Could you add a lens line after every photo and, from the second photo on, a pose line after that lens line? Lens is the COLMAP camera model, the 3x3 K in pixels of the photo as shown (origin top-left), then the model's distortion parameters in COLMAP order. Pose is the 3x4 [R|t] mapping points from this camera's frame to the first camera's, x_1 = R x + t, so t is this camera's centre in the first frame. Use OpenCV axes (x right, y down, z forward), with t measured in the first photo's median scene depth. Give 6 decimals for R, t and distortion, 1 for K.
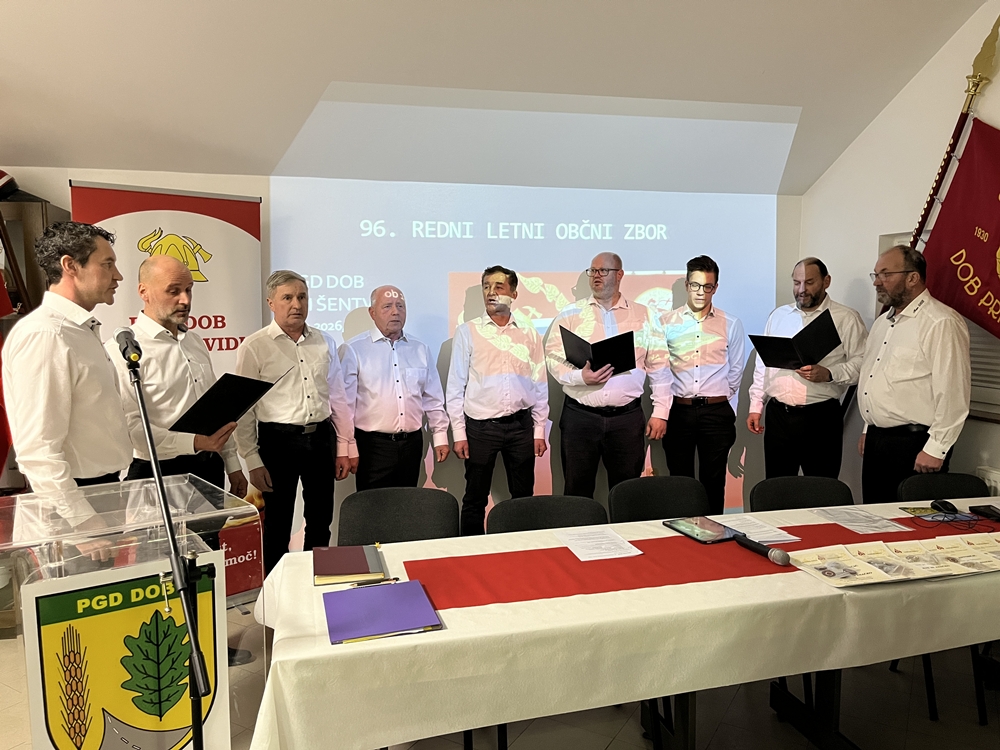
lens RADIAL K [[756.4, 0, 500.0], [0, 756.4, 375.0], [0, 0, 1]] dist [0.106899, -0.139427]
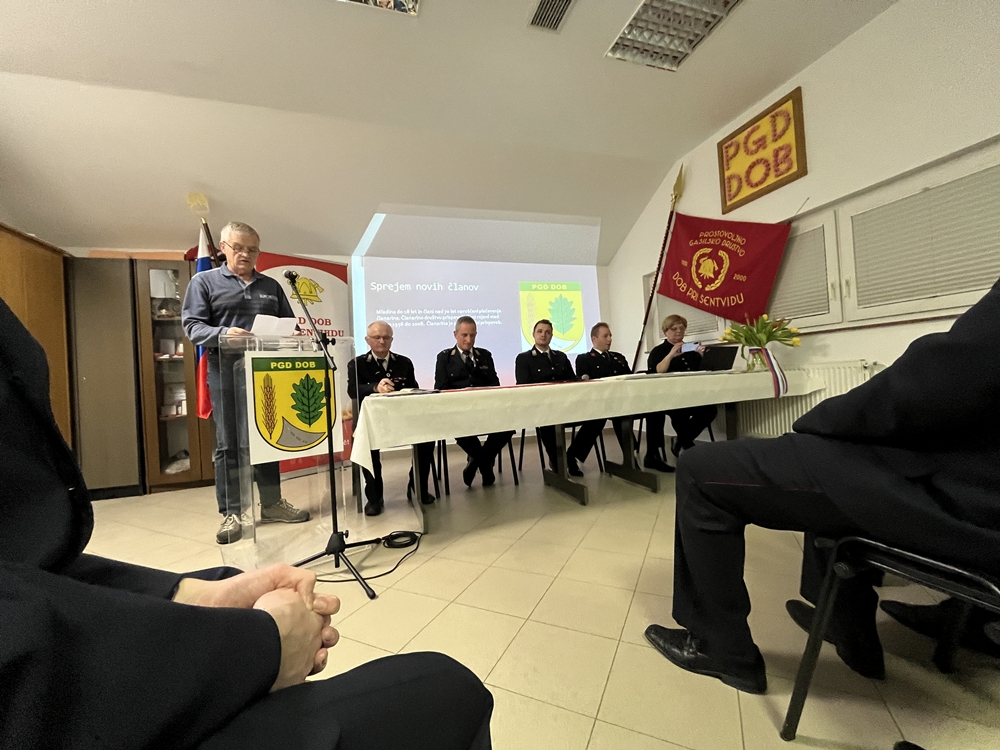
lens RADIAL K [[402.7, 0, 496.4], [0, 402.7, 372.6], [0, 0, 1]] dist [-0.001272, -0.000255]
pose [[0.996659, -0.053827, 0.061424, 0.005735], [0.060154, 0.992513, -0.106295, 0.217159], [-0.055243, 0.109635, 0.992436, -0.069841]]
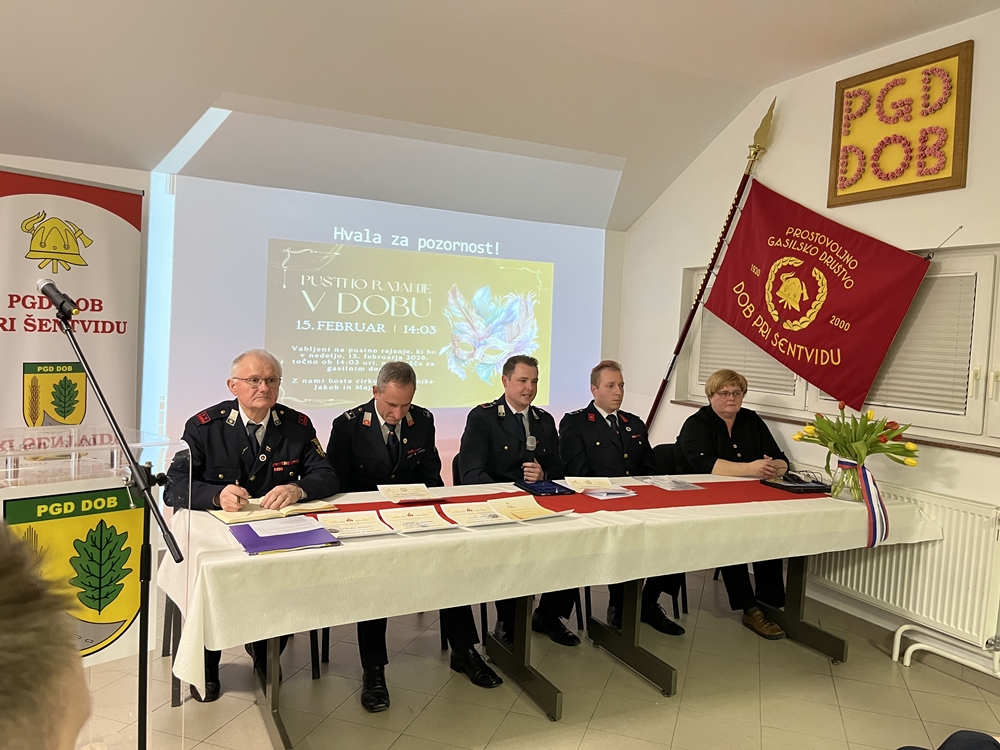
lens RADIAL K [[756.4, 0, 500.0], [0, 756.4, 375.0], [0, 0, 1]] dist [0.106899, -0.139427]
pose [[0.977473, 0.036970, 0.207796, -0.047169], [-0.029870, 0.998861, -0.037207, 0.051257], [-0.208935, 0.030162, 0.977464, -0.146523]]
